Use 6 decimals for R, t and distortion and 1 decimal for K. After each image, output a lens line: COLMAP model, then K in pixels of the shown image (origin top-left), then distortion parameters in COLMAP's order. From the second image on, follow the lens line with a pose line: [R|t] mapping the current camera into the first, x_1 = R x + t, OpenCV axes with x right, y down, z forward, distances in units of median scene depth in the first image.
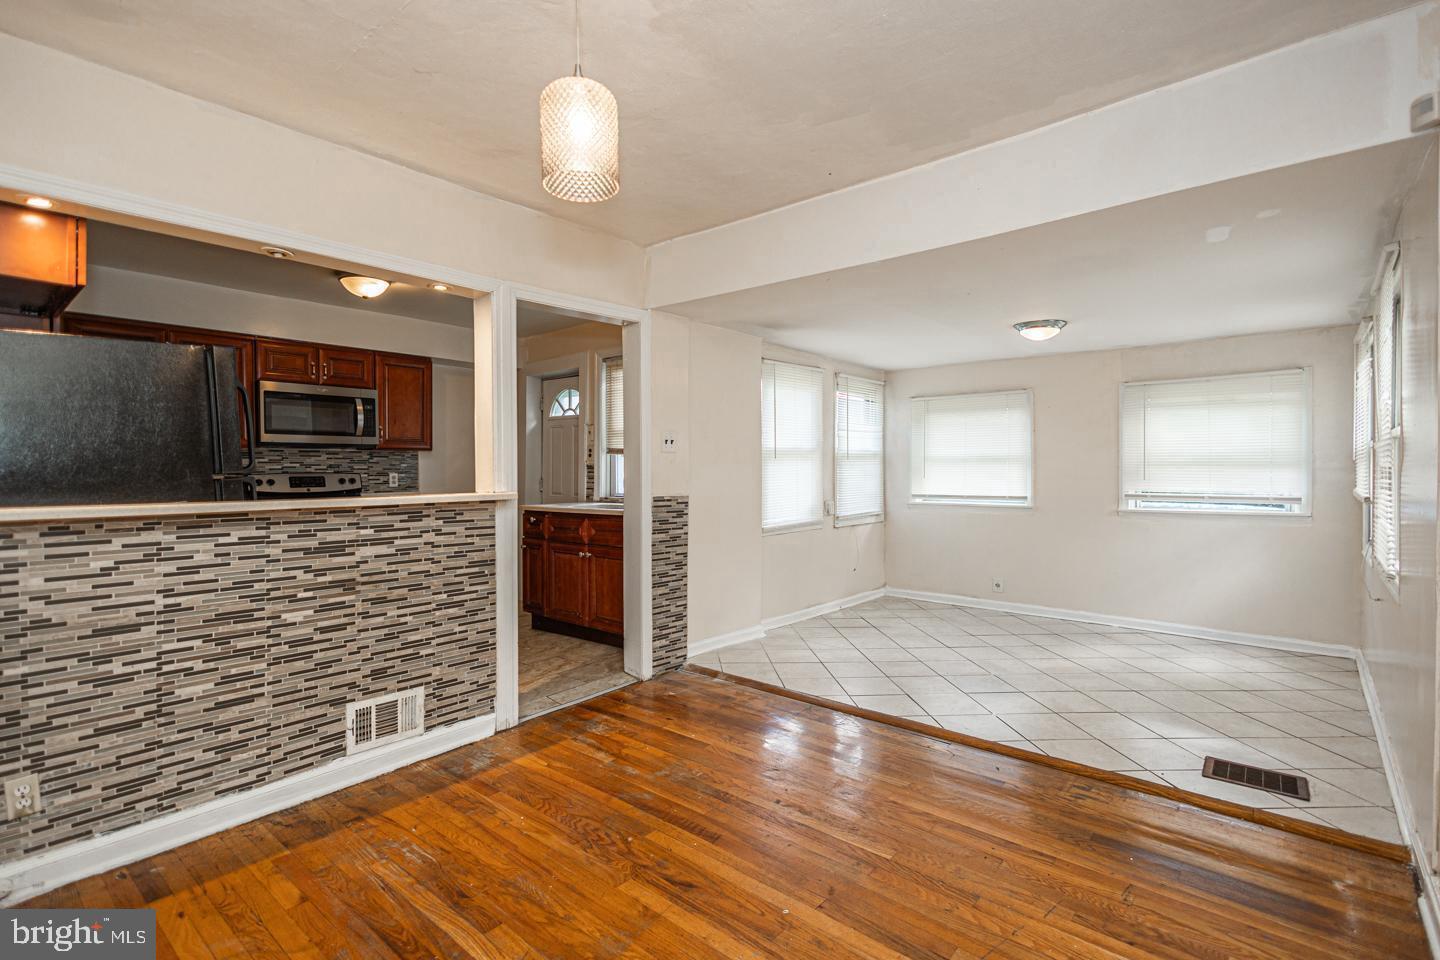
lens RADIAL K [[659.3, 0, 720.0], [0, 659.3, 480.0], [0, 0, 1]] dist [0.003896, 0.000676]
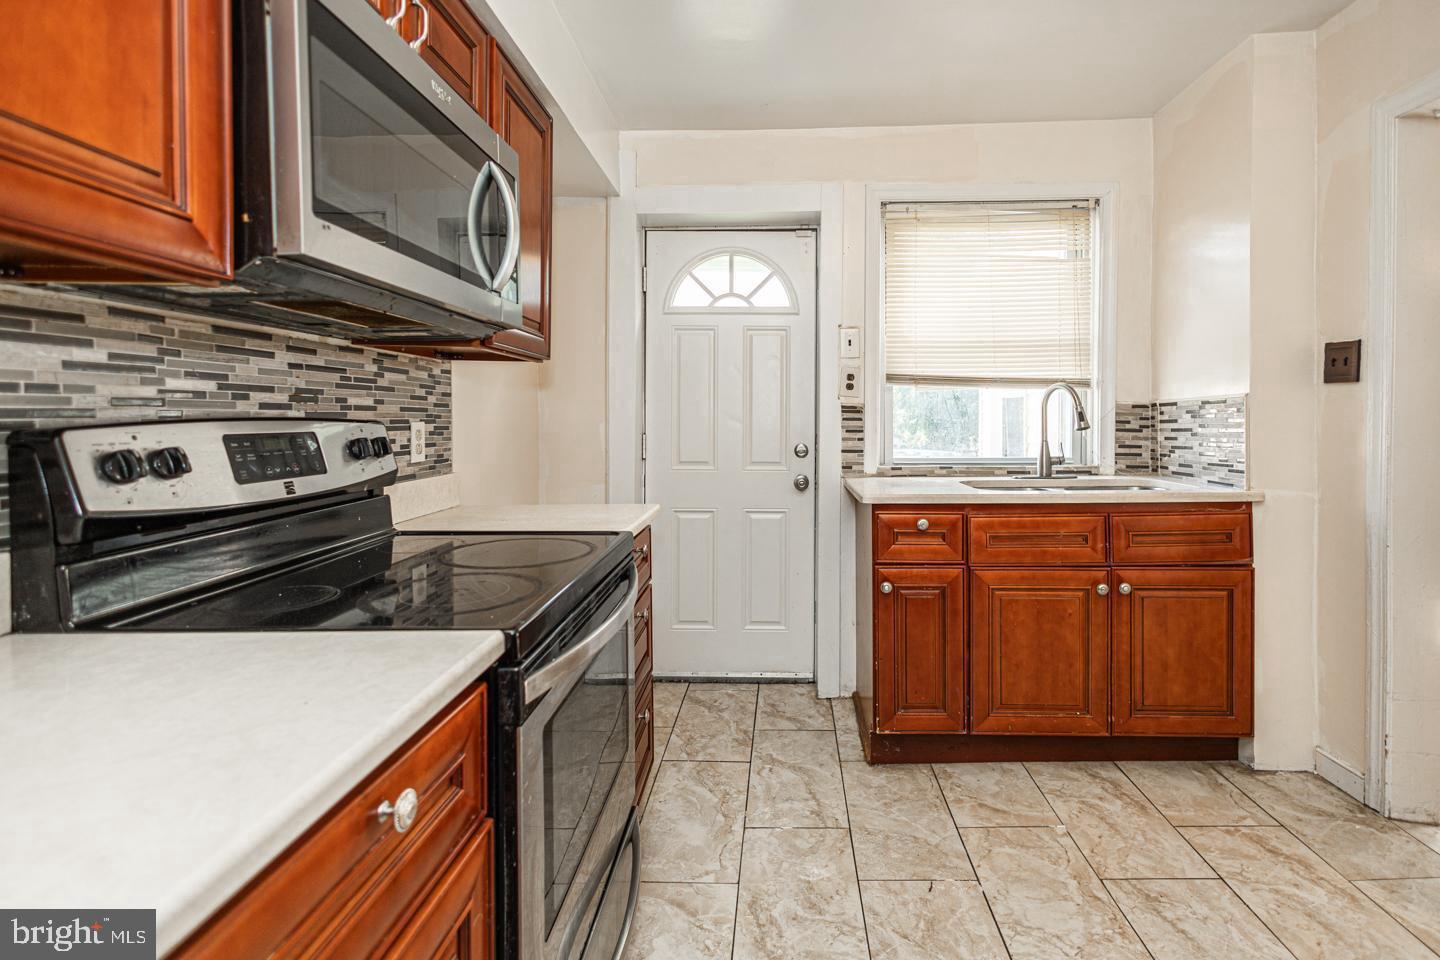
lens RADIAL K [[693.9, 0, 766.3], [0, 693.9, 426.7], [0, 0, 1]] dist [0.001537, -0.001793]
pose [[0.773425, -0.005374, 0.633865, -0.996999], [0.008810, 0.999959, -0.002272, -0.009188], [-0.633827, 0.007341, 0.773440, 1.052570]]
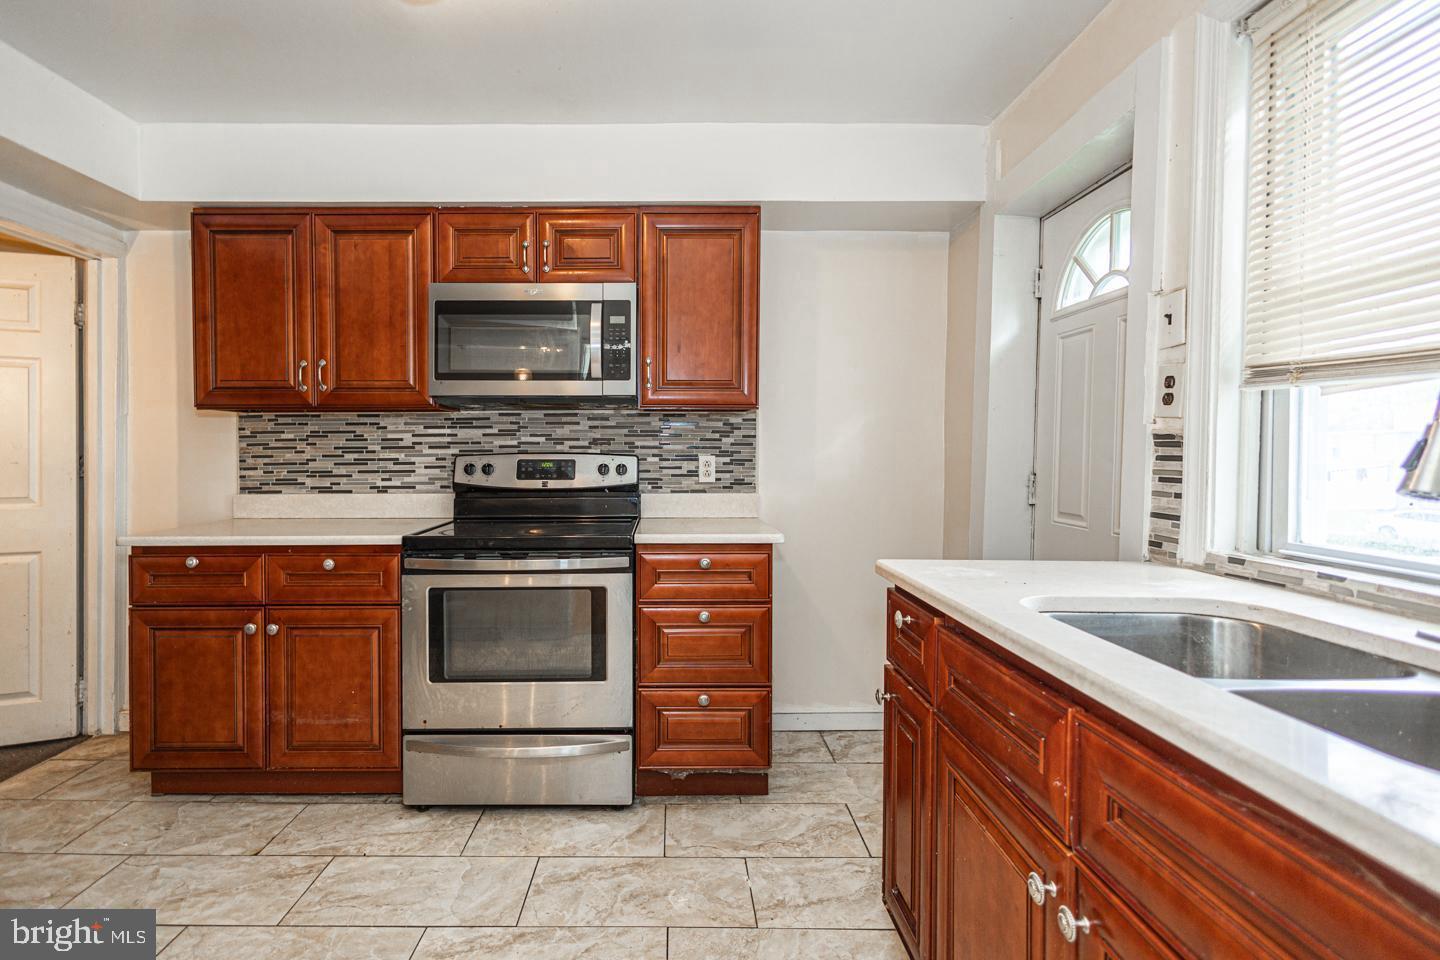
lens RADIAL K [[692.3, 0, 662.3], [0, 692.3, 463.0], [0, 0, 1]] dist [0.014429, 0.000046]
pose [[0.637340, 0.017363, -0.770387, -0.176293], [-0.018126, 0.999807, 0.007538, -0.013783], [0.770370, 0.009160, 0.637532, 1.084261]]
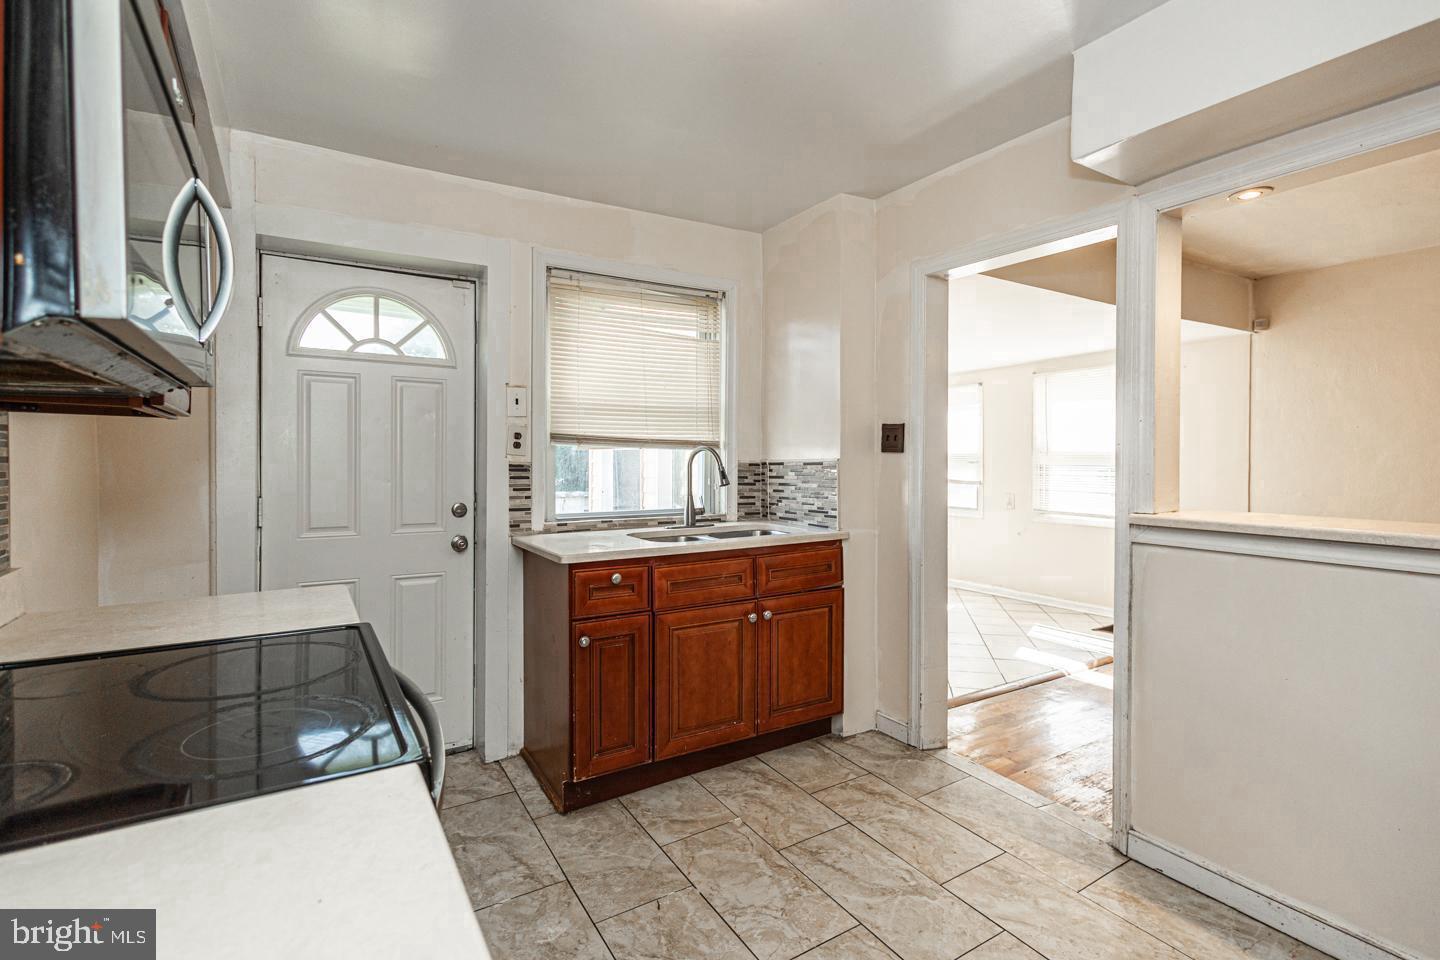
lens RADIAL K [[677.8, 0, 726.1], [0, 677.8, 465.1], [0, 0, 1]] dist [0.002229, -0.000292]
pose [[0.303256, -0.006005, 0.952890, -1.102517], [0.011501, 0.999930, 0.002642, -0.036036], [-0.952840, 0.010159, 0.303304, 1.154255]]
